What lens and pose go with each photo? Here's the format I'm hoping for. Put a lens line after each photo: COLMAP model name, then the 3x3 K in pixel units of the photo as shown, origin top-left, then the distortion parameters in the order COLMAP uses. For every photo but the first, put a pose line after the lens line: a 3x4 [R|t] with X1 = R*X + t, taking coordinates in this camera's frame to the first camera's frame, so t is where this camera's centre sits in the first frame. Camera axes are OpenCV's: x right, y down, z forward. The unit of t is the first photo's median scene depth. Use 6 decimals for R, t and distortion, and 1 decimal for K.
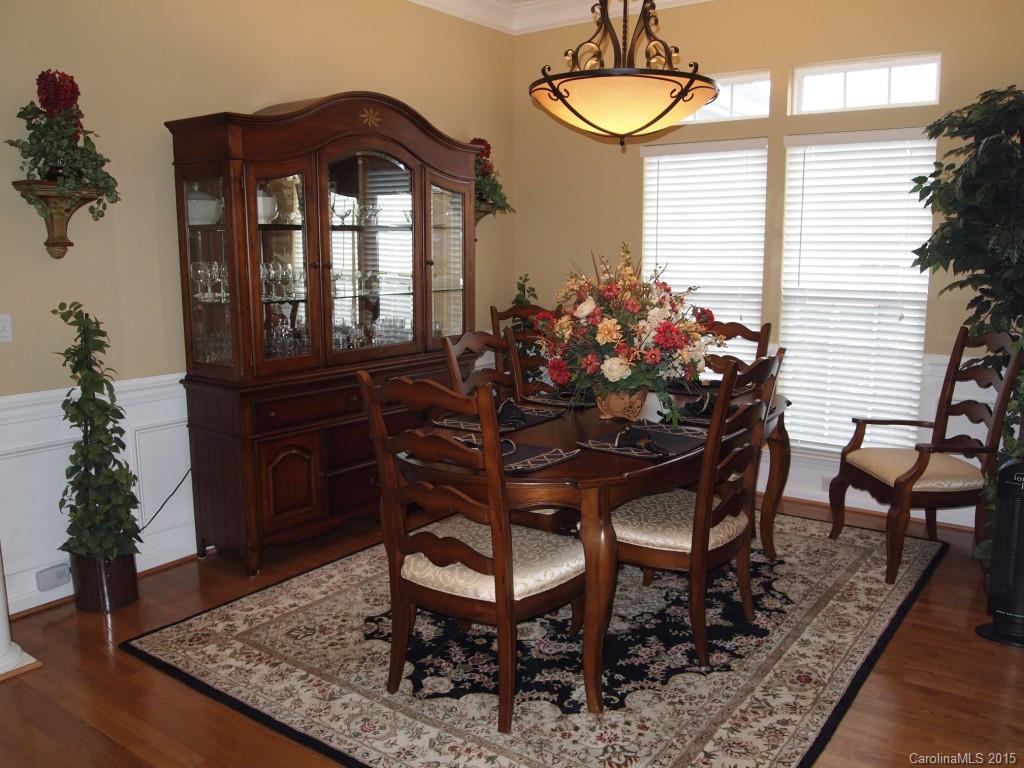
lens RADIAL K [[862.4, 0, 512.6], [0, 862.4, 383.9], [0, 0, 1]] dist [-0.048078, 0.001447]
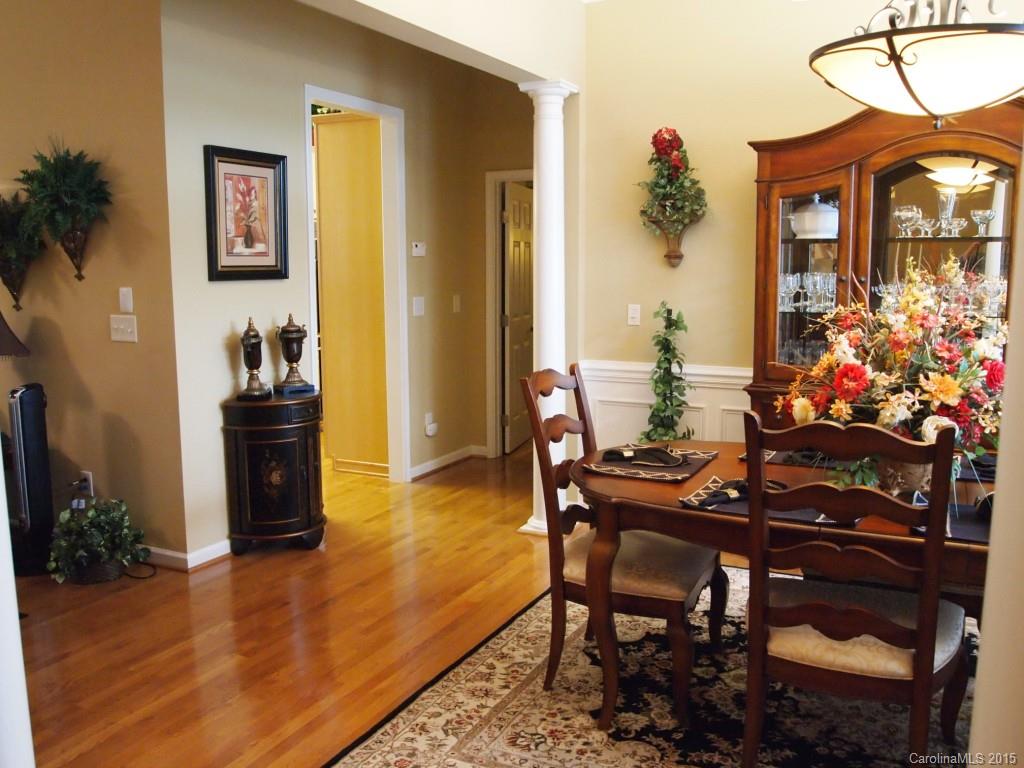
lens RADIAL K [[910.6, 0, 513.1], [0, 910.6, 384.8], [0, 0, 1]] dist [-0.012129, -0.005770]
pose [[0.157903, 0.125537, -0.979442, 0.973211], [-0.154110, 0.982864, 0.101130, -0.085492], [0.975355, 0.134973, 0.174544, 0.616578]]
